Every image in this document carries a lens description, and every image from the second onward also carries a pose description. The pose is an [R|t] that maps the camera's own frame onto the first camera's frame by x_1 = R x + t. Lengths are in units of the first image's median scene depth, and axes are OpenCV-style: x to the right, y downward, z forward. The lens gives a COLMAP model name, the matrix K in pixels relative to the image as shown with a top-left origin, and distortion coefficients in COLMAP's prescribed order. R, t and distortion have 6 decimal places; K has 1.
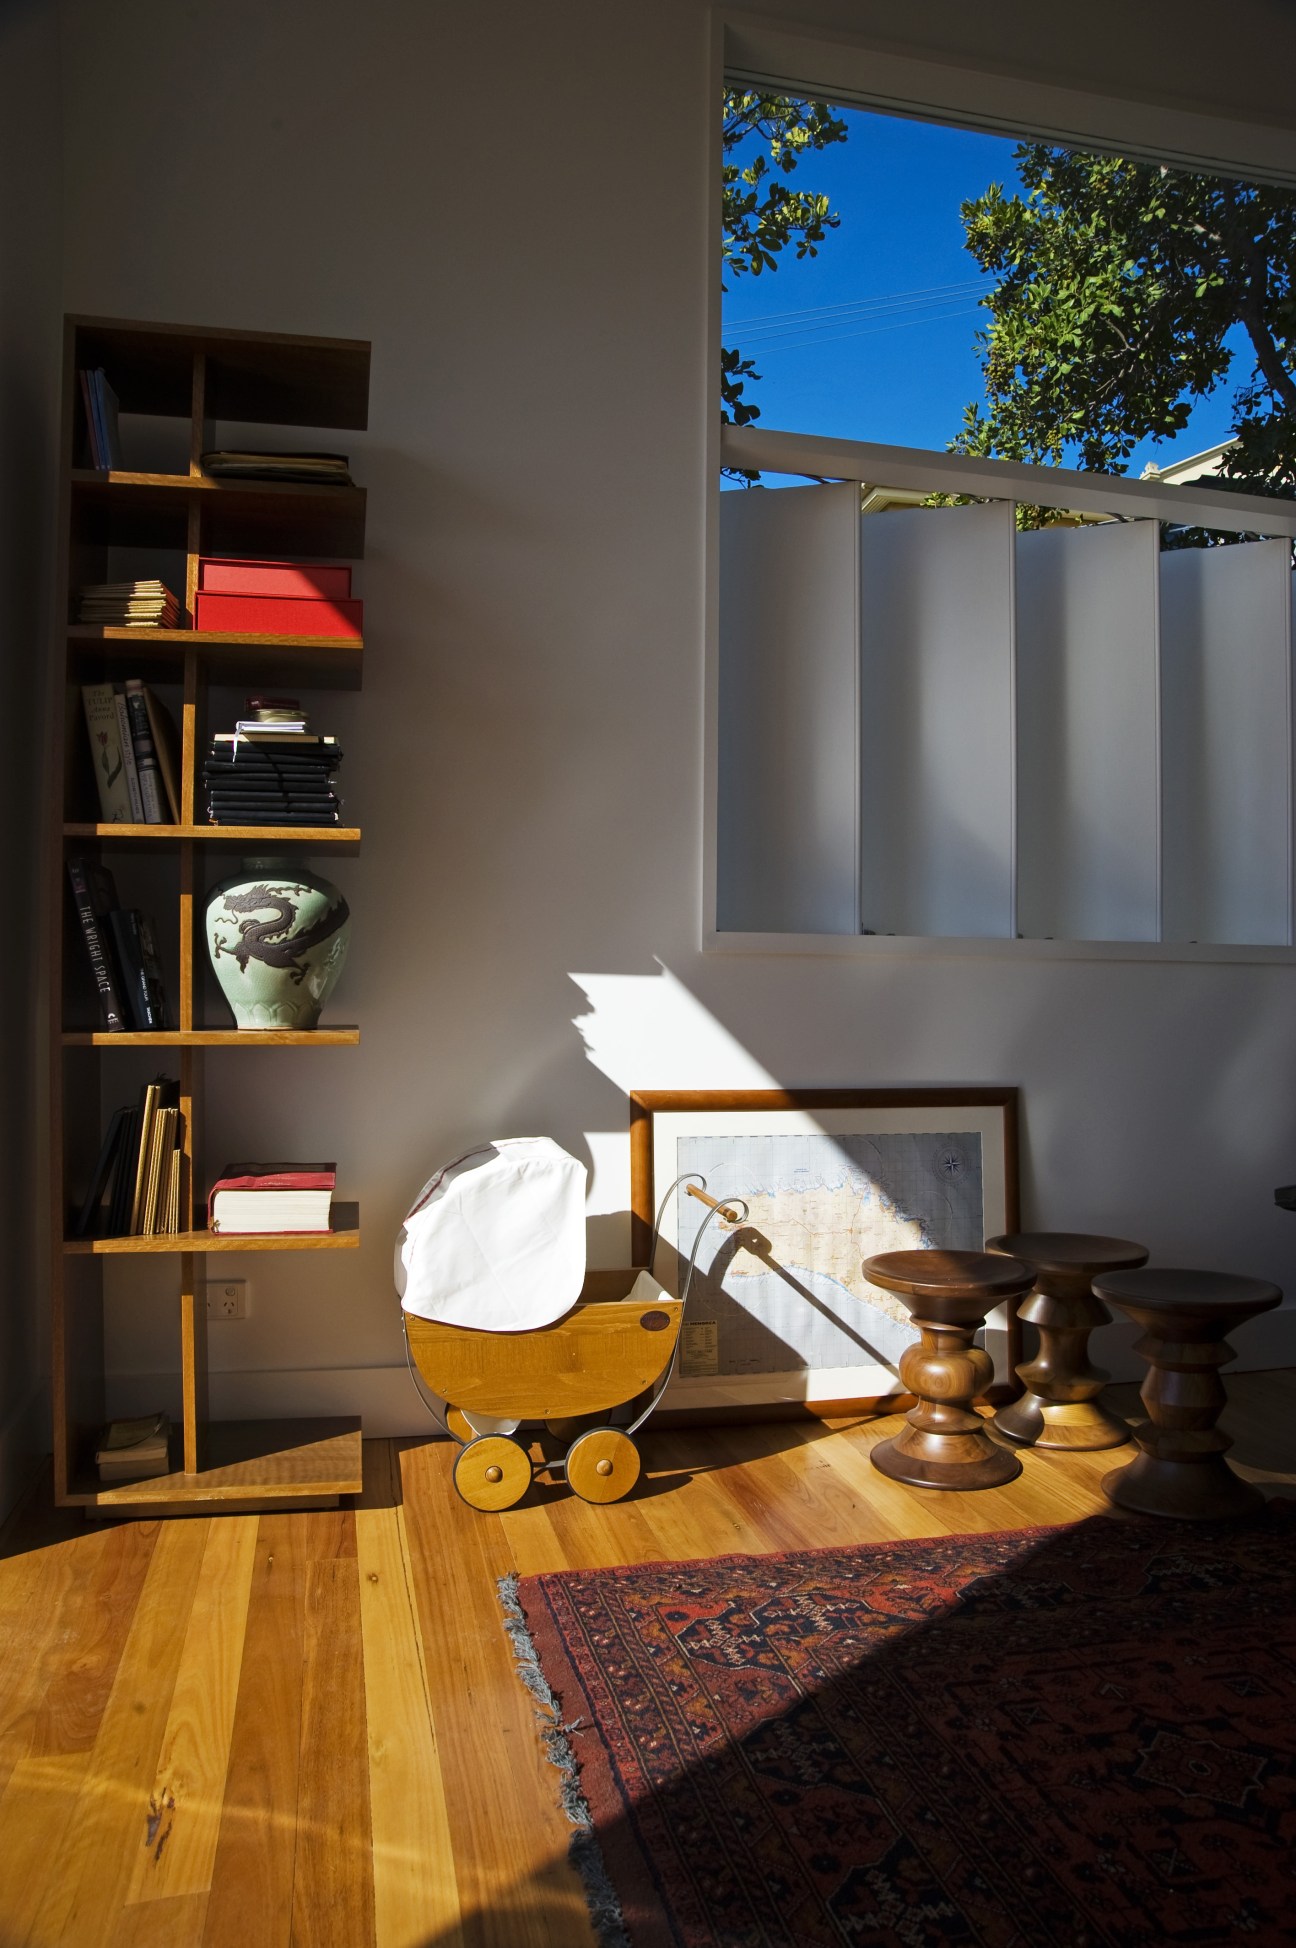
lens RADIAL K [[1448.2, 0, 648.0], [0, 1448.2, 974.0], [0, 0, 1]] dist [-0.000740, -0.001137]
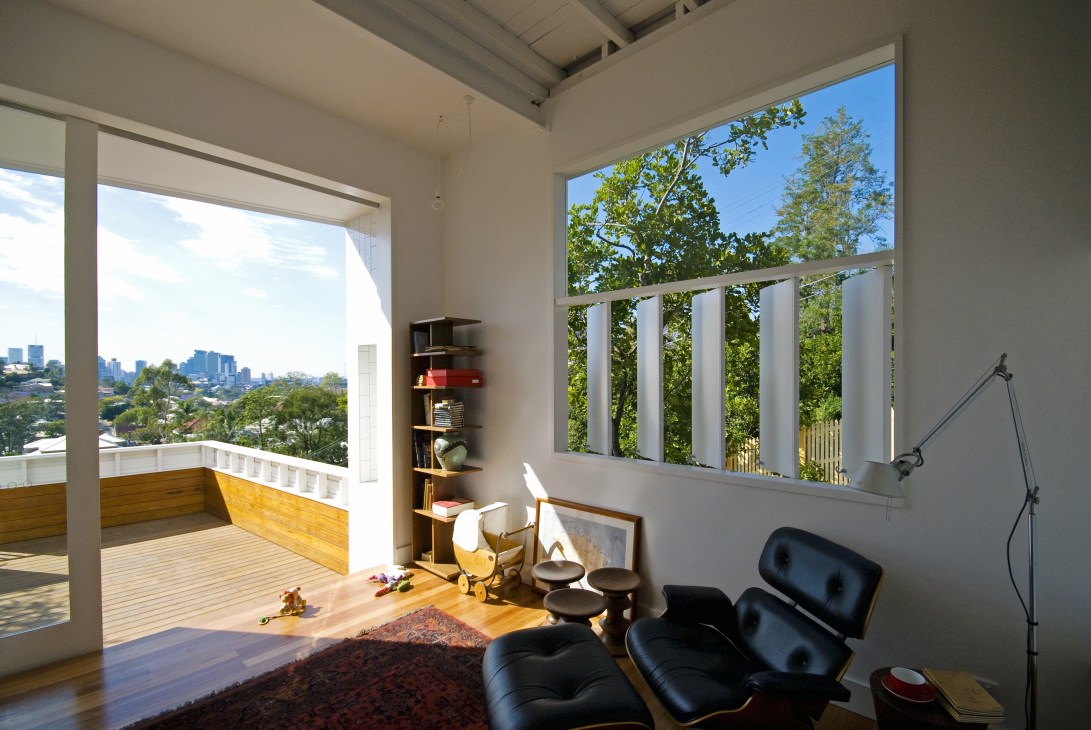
lens RADIAL K [[491.8, 0, 545.6], [0, 491.8, 385.9], [0, 0, 1]] dist [-0.000557, -0.000004]
pose [[0.574889, 0.001218, -0.818231, 1.199557], [0.007121, 0.999954, 0.006492, -0.237568], [0.818201, -0.009558, 0.574853, 0.385898]]
